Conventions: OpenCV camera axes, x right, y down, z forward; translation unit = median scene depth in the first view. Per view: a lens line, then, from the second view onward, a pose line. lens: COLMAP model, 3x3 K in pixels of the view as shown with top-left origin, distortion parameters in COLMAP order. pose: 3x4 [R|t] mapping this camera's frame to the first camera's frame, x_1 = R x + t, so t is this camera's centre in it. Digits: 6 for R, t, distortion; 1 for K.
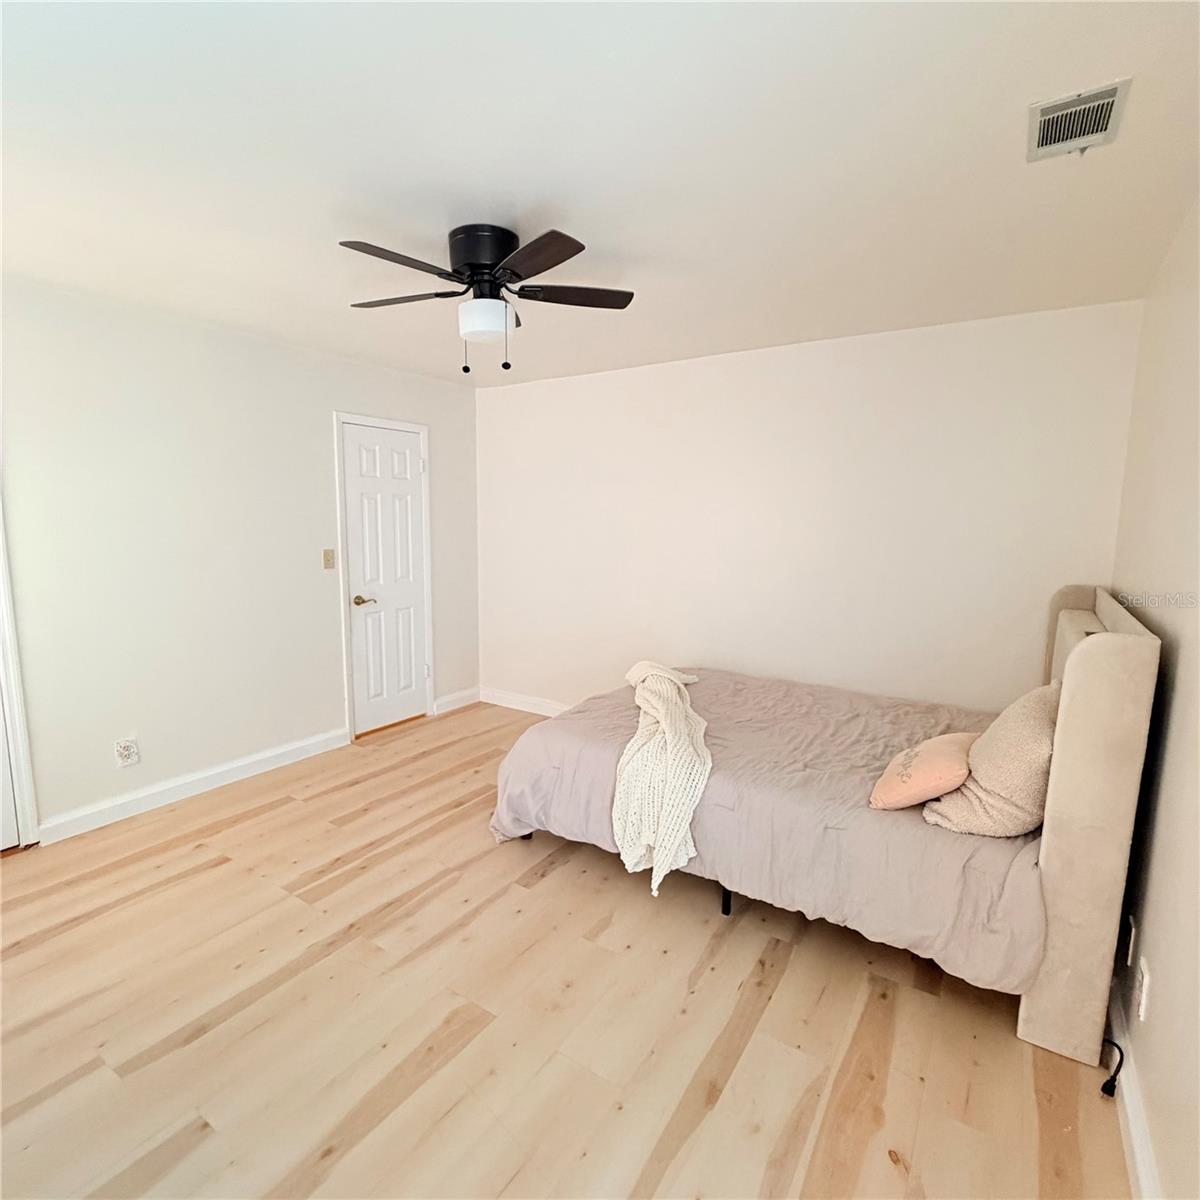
lens RADIAL K [[636.5, 0, 601.4], [0, 636.5, 600.0], [0, 0, 1]] dist [0.005831, -0.003278]
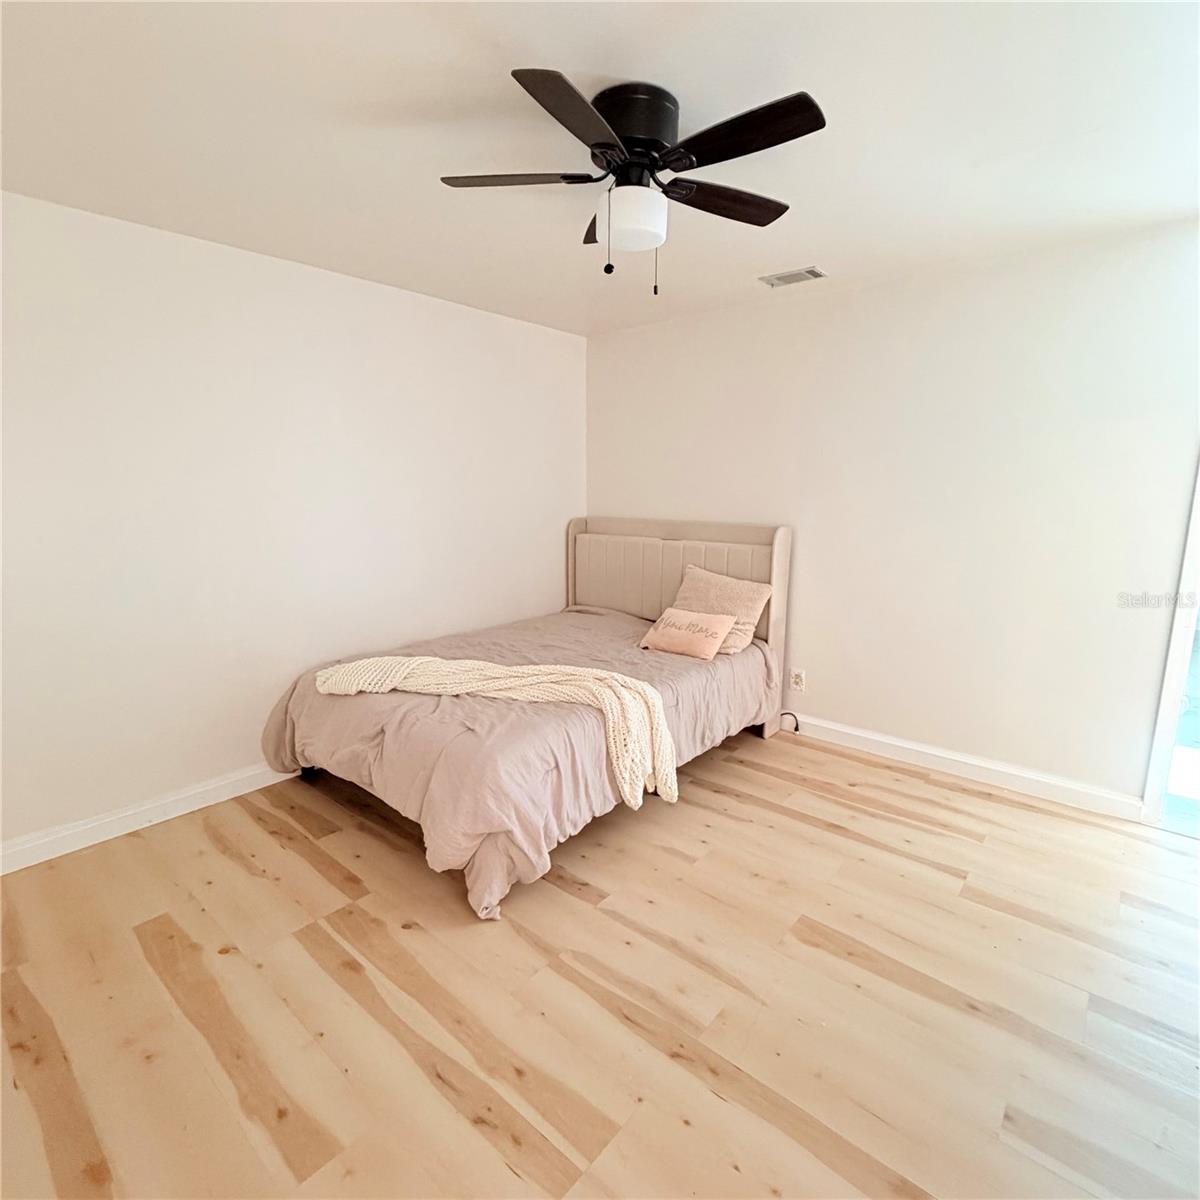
lens RADIAL K [[636.5, 0, 601.9], [0, 636.5, 601.6], [0, 0, 1]] dist [0.005831, -0.003278]
pose [[0.122964, -0.188823, 0.974282, -1.045086], [0.126568, 0.976699, 0.173317, -0.113657], [-0.984307, 0.102002, 0.143998, 0.979434]]
